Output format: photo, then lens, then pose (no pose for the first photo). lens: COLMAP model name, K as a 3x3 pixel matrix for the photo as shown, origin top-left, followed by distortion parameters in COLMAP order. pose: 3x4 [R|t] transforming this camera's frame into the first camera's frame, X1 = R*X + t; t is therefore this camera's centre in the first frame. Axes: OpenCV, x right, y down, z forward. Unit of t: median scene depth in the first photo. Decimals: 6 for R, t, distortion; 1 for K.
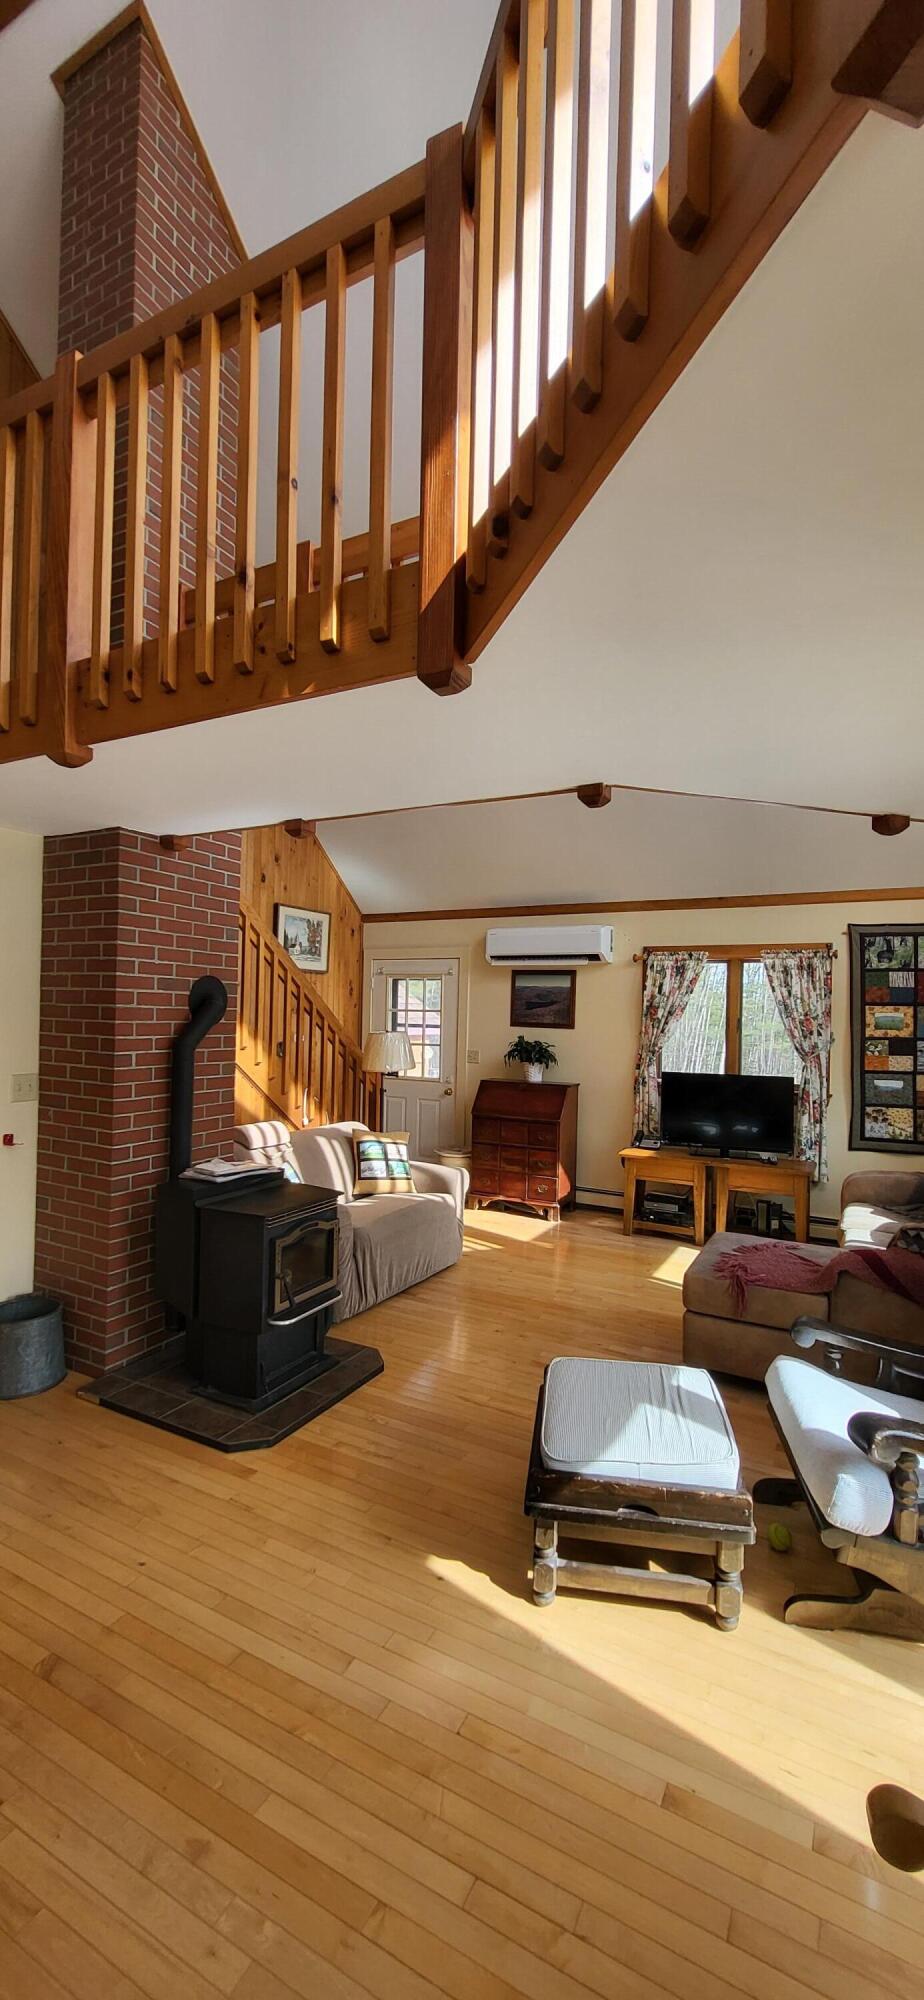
lens RADIAL K [[782.3, 0, 480.8], [0, 782.3, 1001.1], [0, 0, 1]] dist [-0.002393, 0.000356]
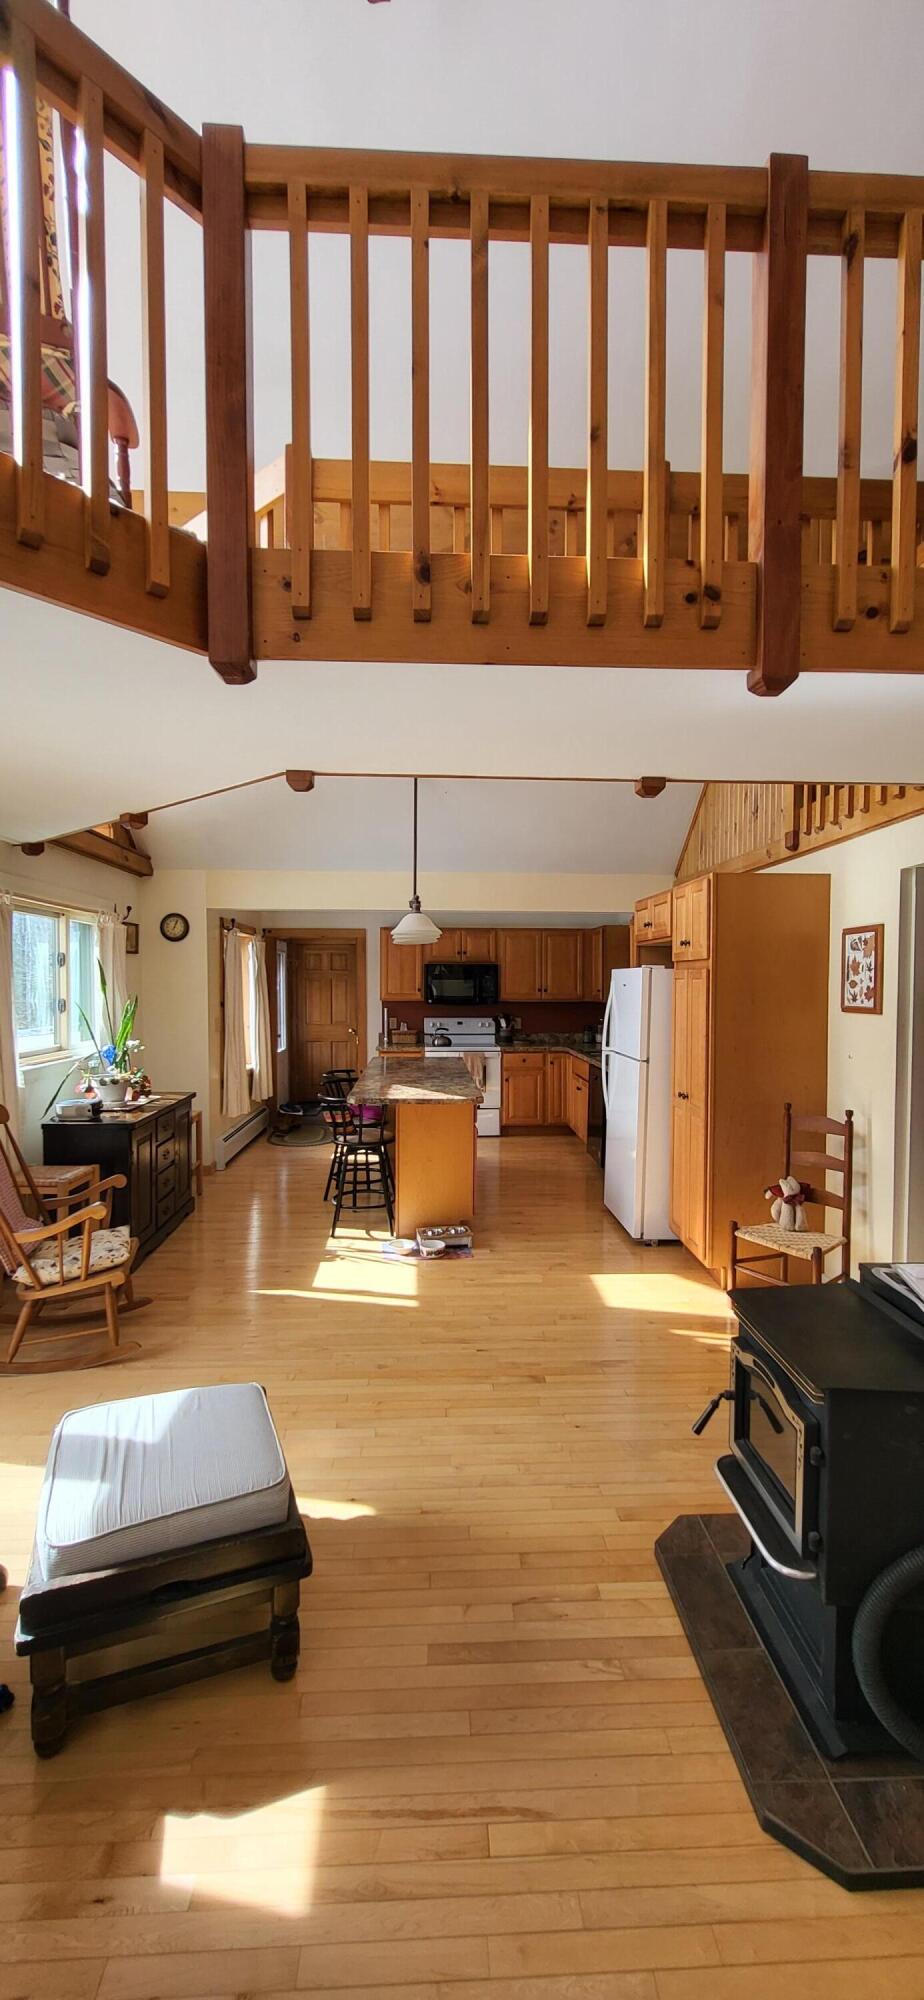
lens RADIAL K [[782.3, 0, 464.0], [0, 782.3, 1006.9], [0, 0, 1]] dist [-0.002393, 0.000356]
pose [[-0.864757, -0.005477, -0.502160, 0.267543], [-0.010375, 0.999922, 0.006961, 0.023873], [0.502083, 0.011230, -0.864747, 1.465389]]
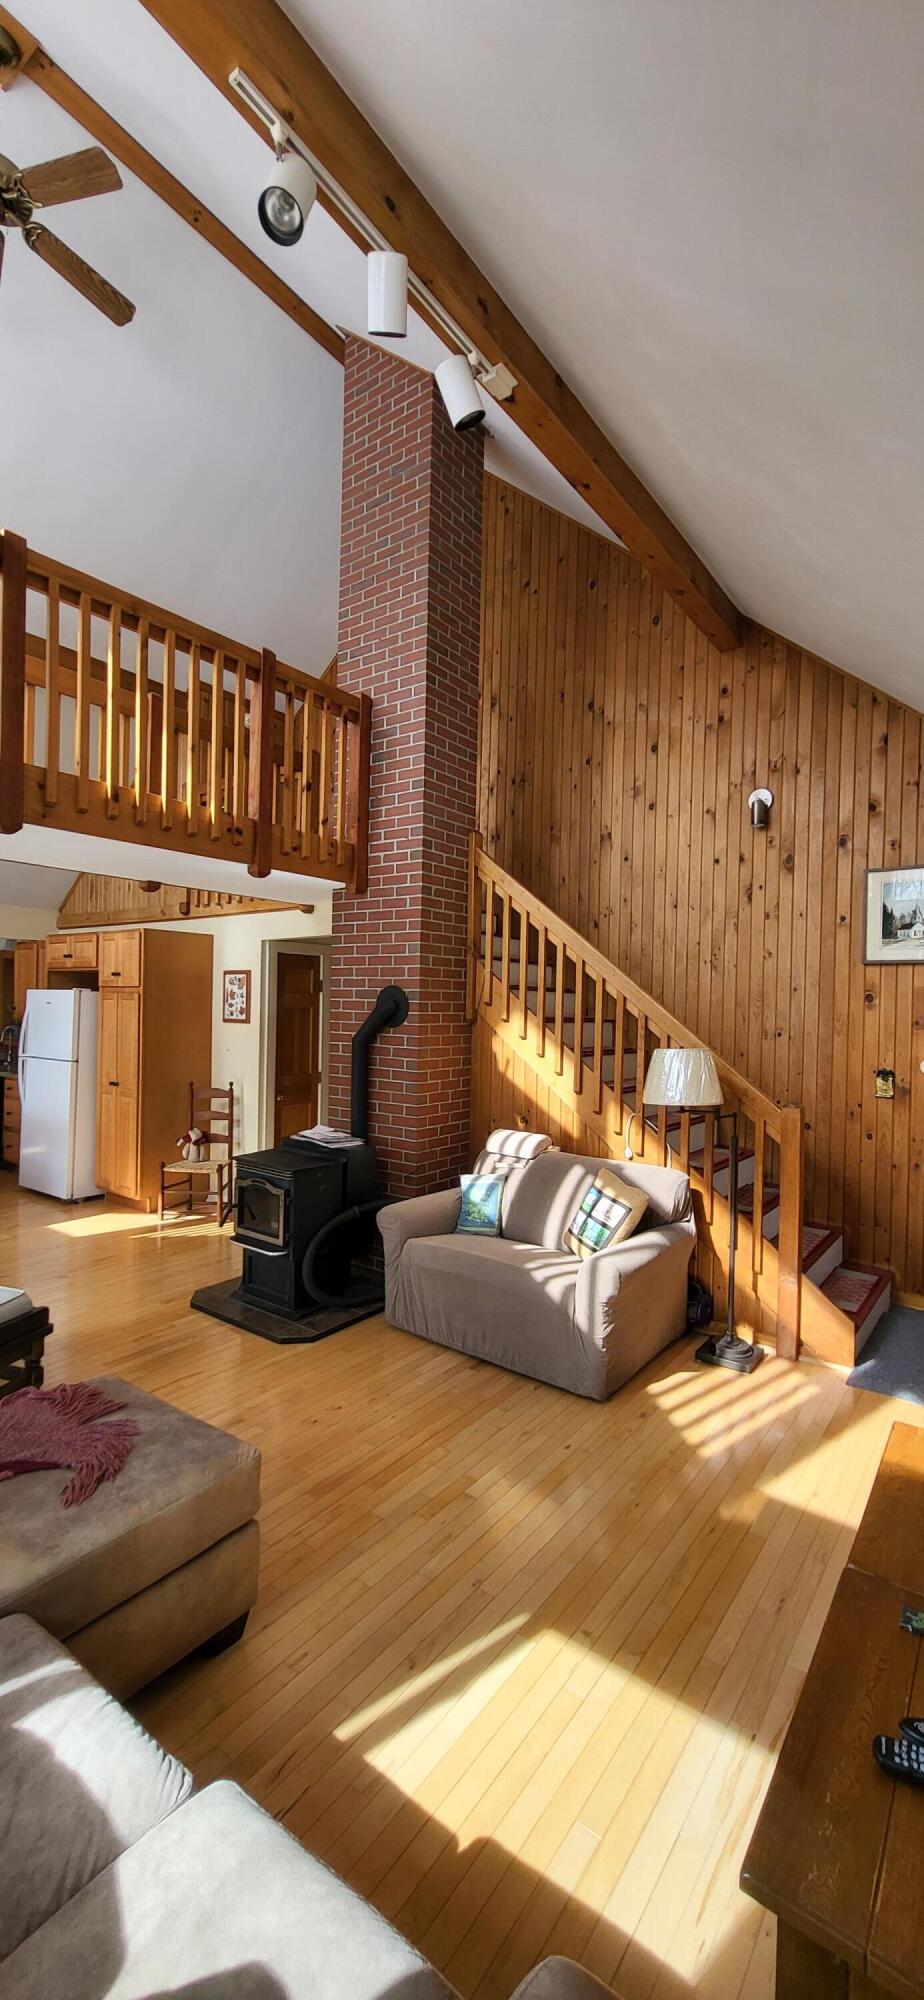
lens RADIAL K [[782.3, 0, 474.4], [0, 782.3, 1009.2], [0, 0, 1]] dist [-0.002393, 0.000356]
pose [[-0.144781, -0.016150, -0.989332, 1.043552], [-0.006021, 0.999863, -0.015441, 0.027879], [0.989445, 0.003721, -0.144859, 1.624495]]
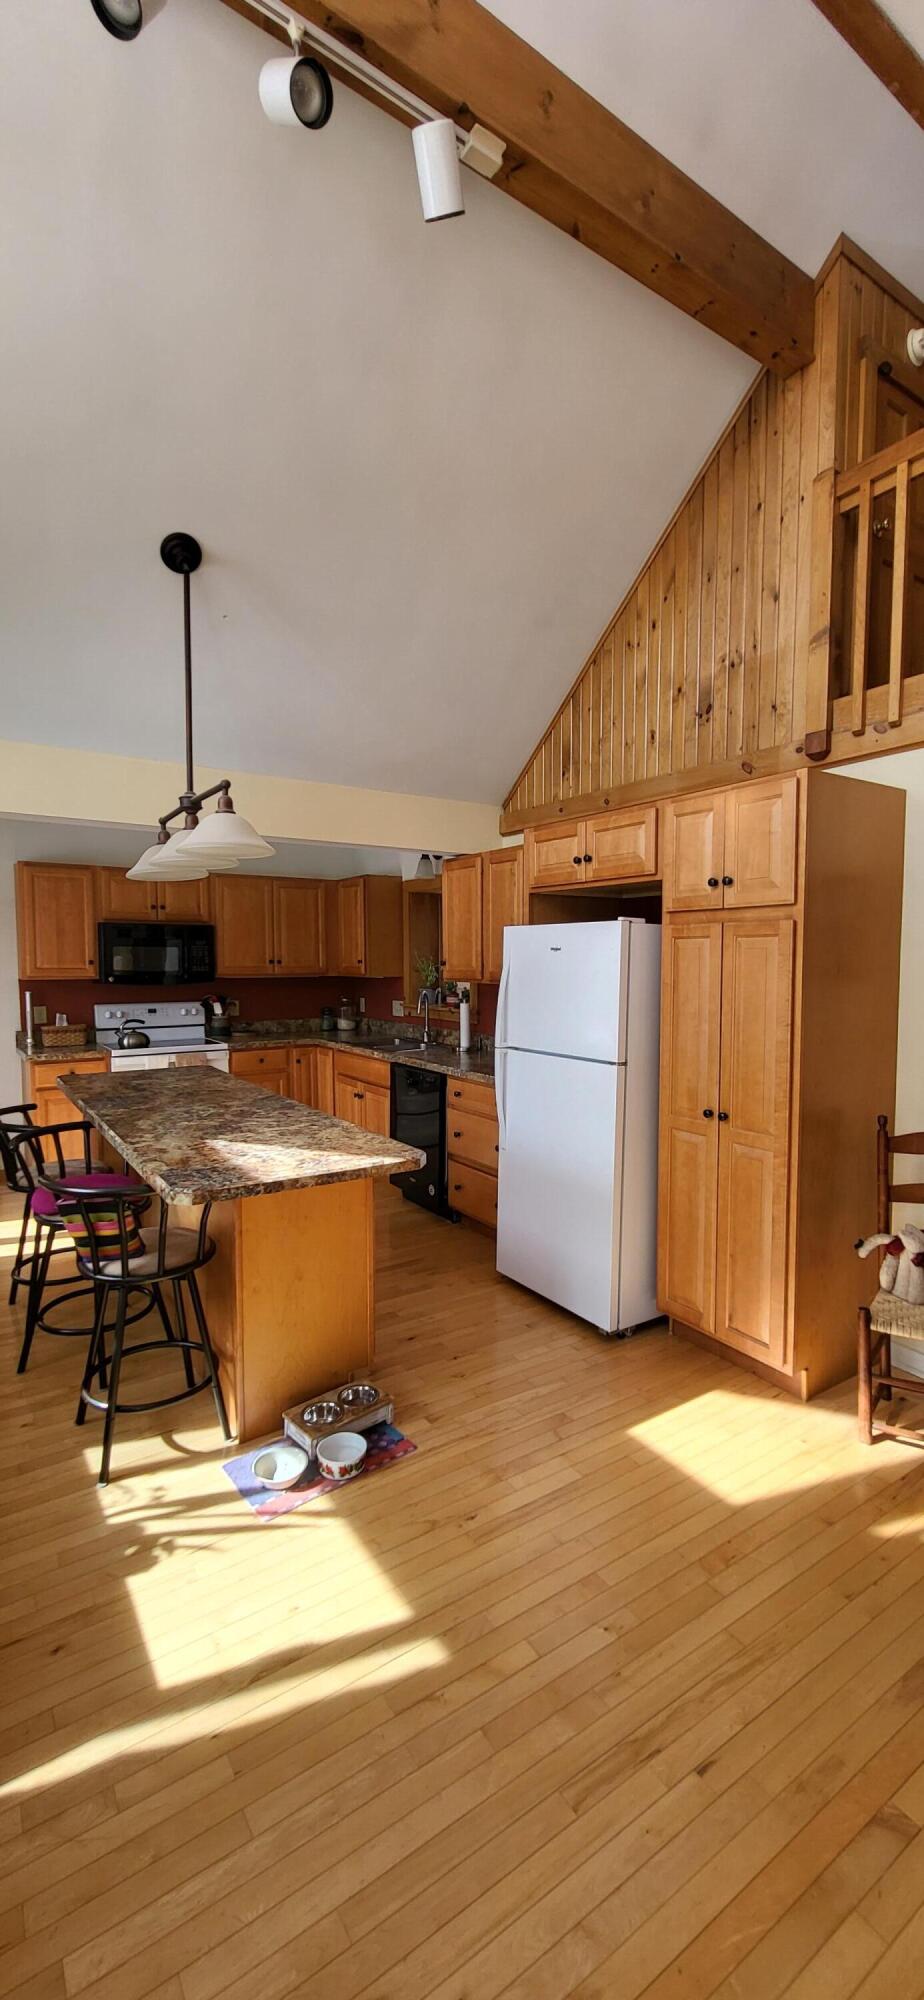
lens RADIAL K [[782.3, 0, 448.8], [0, 782.3, 1000.0], [0, 0, 1]] dist [-0.002393, 0.000356]
pose [[-0.493226, 0.027237, -0.869475, 0.171925], [0.006007, 0.999593, 0.027905, 0.025842], [0.869880, 0.008540, -0.493189, 0.601063]]
